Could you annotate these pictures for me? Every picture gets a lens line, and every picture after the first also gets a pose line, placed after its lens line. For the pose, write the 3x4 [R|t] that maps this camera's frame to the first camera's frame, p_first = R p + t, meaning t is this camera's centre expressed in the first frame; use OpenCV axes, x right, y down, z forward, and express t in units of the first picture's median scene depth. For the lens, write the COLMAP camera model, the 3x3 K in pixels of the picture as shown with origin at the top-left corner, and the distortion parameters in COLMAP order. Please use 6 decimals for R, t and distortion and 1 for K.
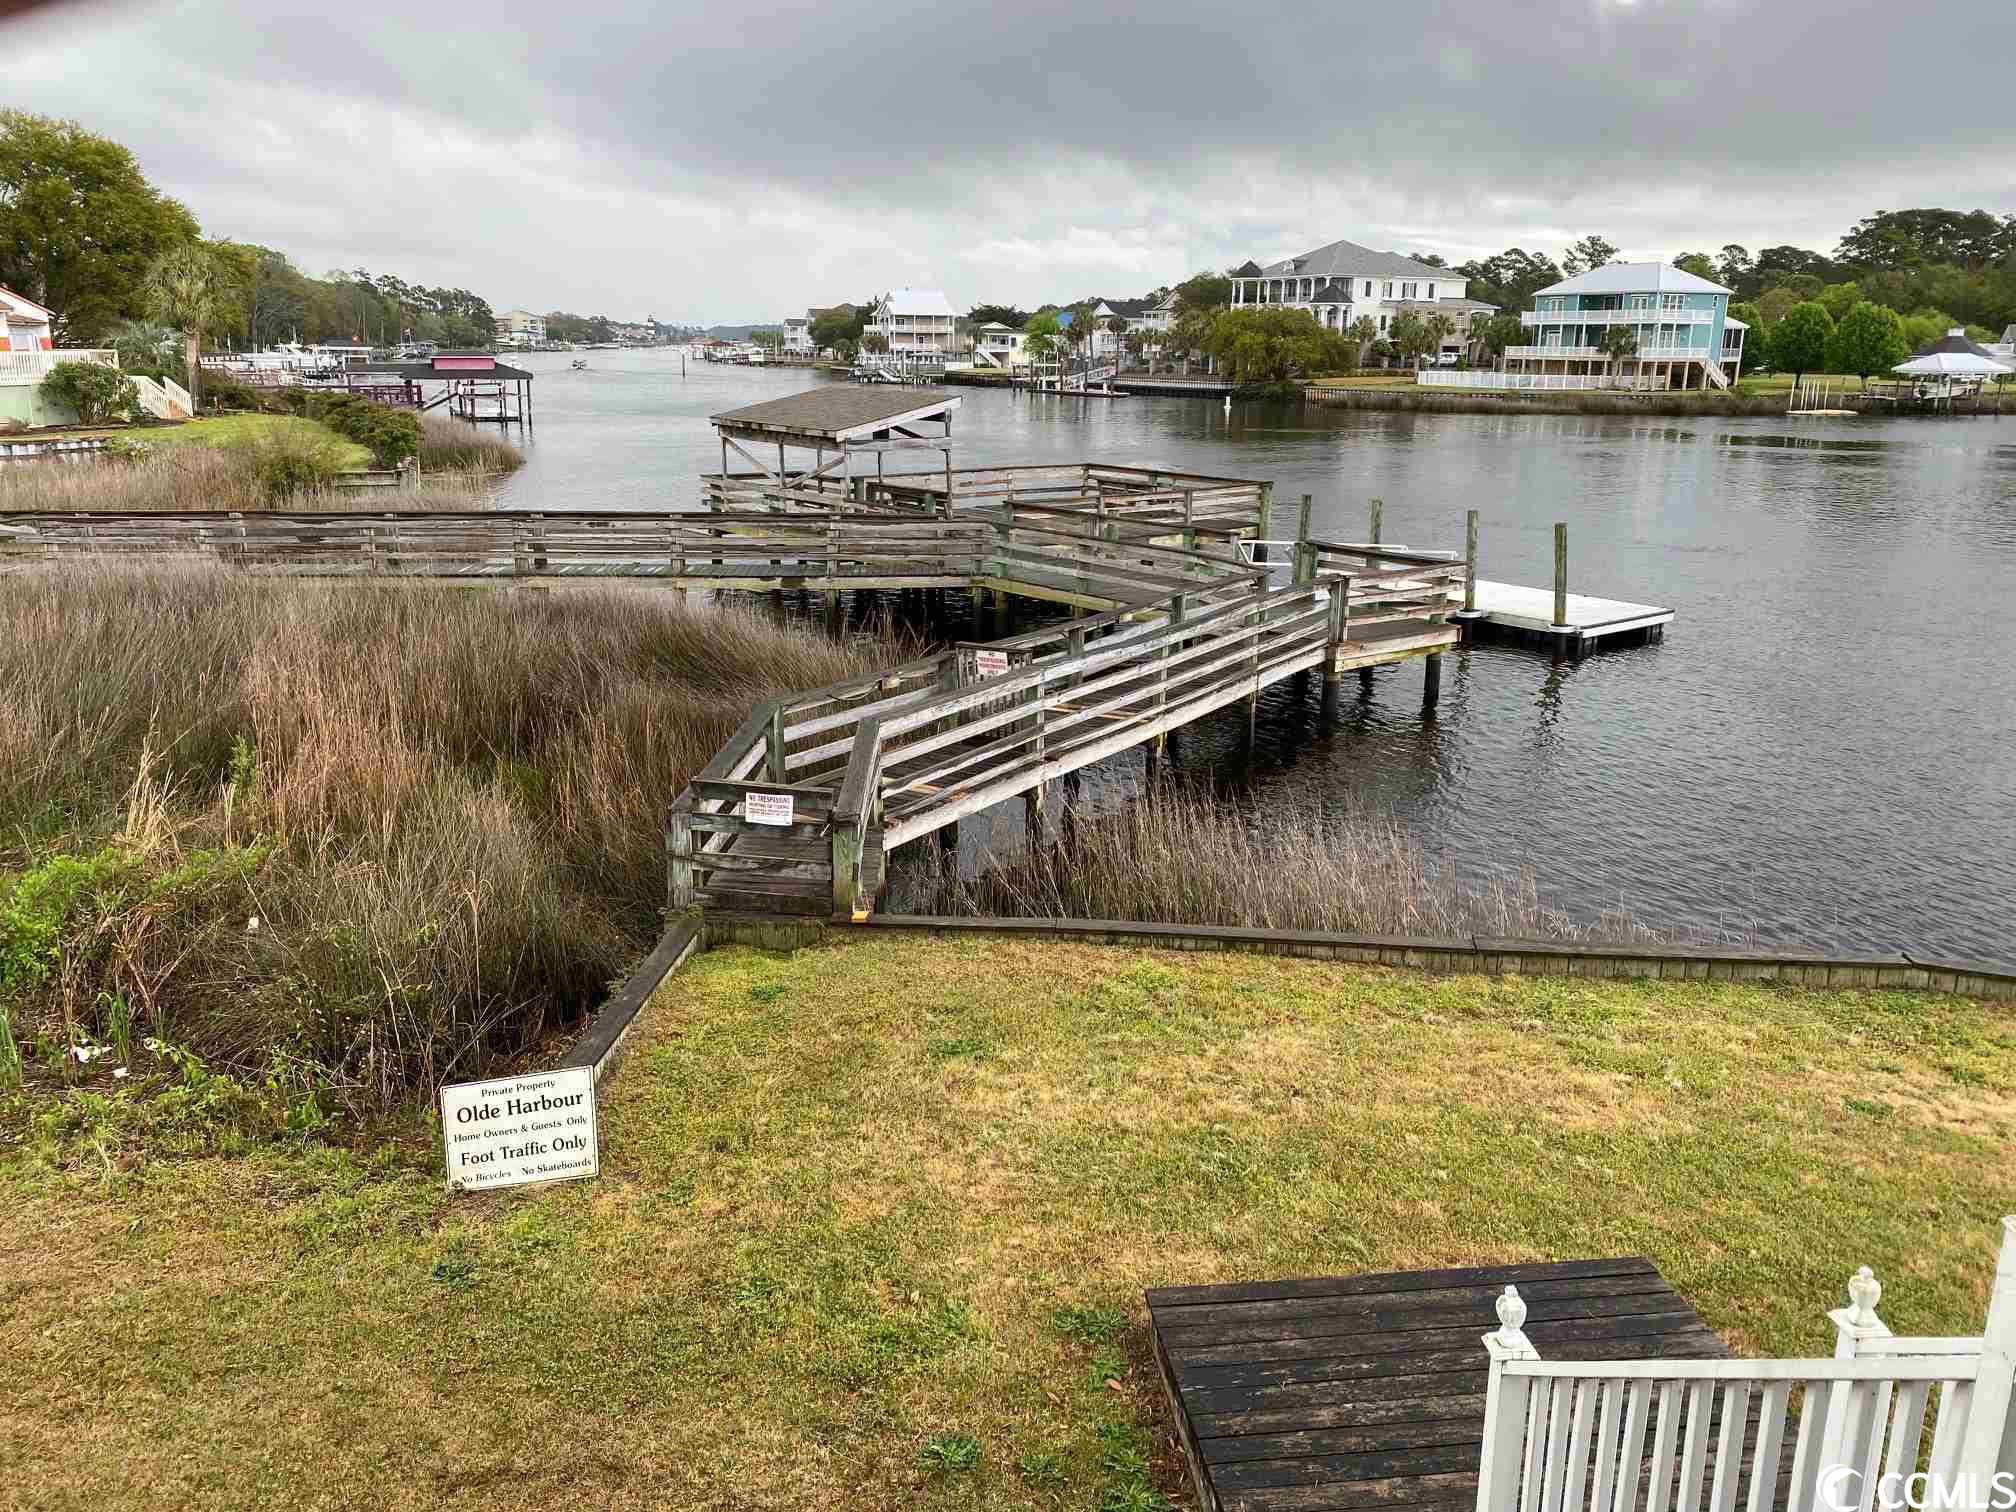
lens RADIAL K [[1550.0, 0, 1013.2], [0, 1550.0, 740.0], [0, 0, 1]] dist [0.018945, -0.044332]
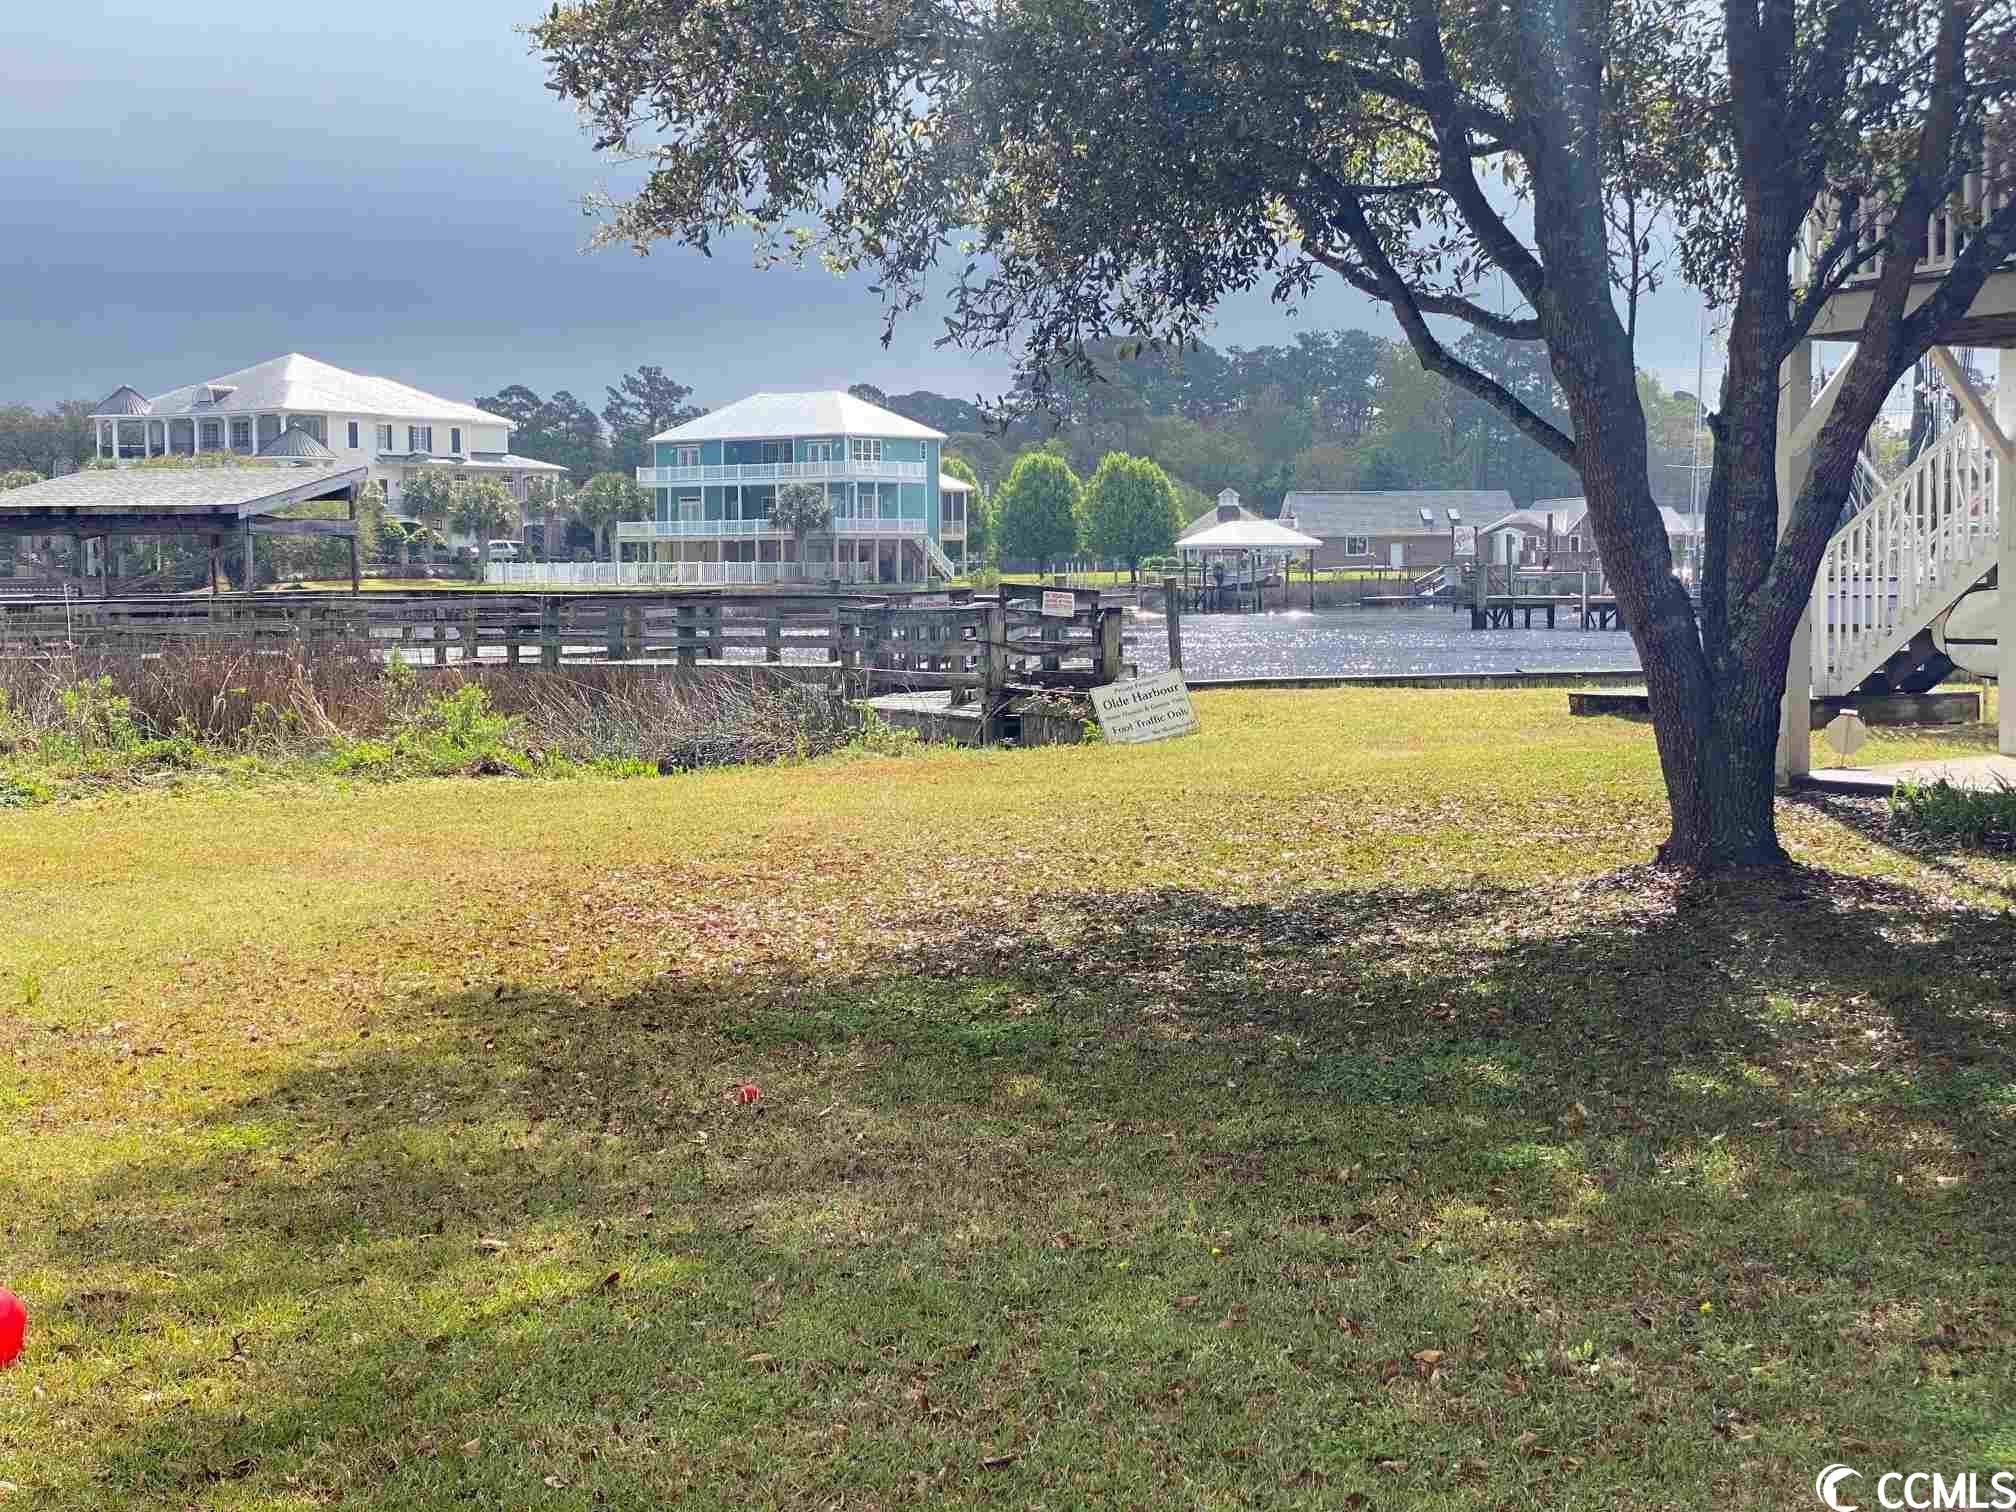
lens RADIAL K [[2998.1, 0, 1007.4], [0, 2998.1, 749.9], [0, 0, 1]] dist [0.118573, 0.000000]
pose [[0.884698, -0.041769, 0.464289, -0.550040], [0.128745, 0.979133, -0.157237, 0.222879], [-0.448033, 0.198882, 0.871615, -0.468562]]
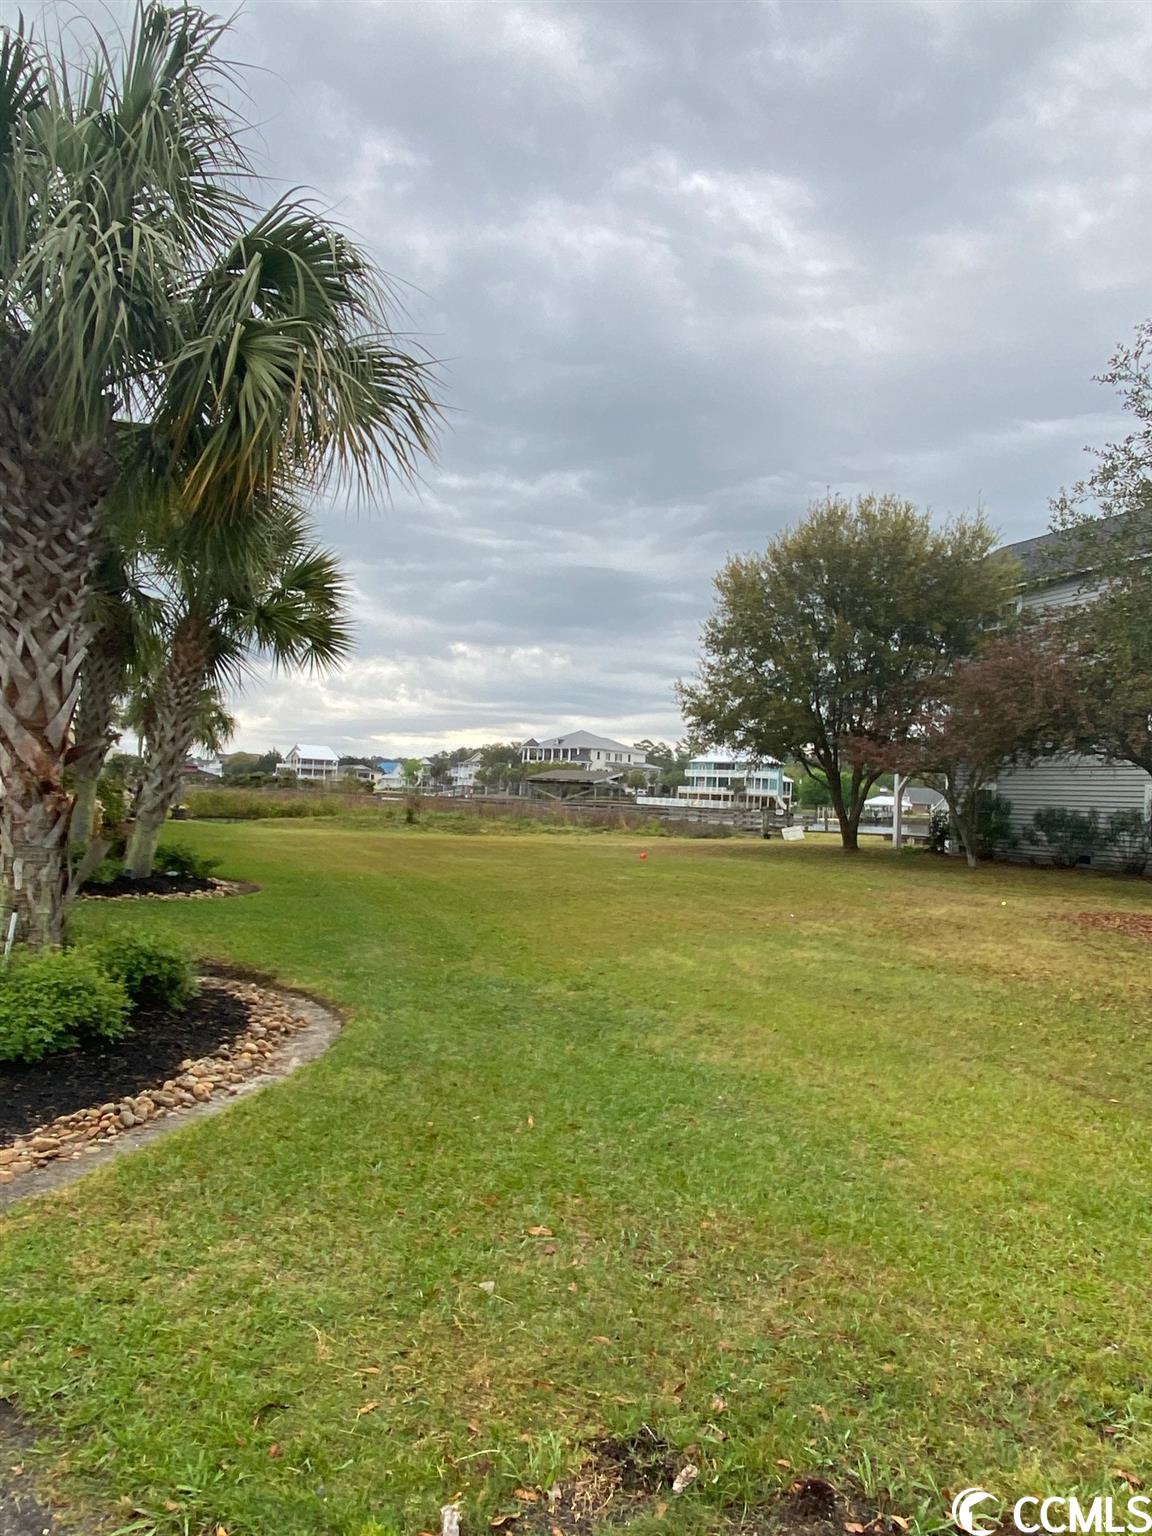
lens RADIAL K [[1051.4, 0, 569.3], [0, 1051.4, 763.4], [0, 0, 1]] dist [0.073043, 0.000480]
pose [[0.966588, 0.045560, 0.252255, -0.819748], [0.024843, 0.962796, -0.269086, 0.389542], [-0.255130, 0.266362, 0.929494, -1.109525]]
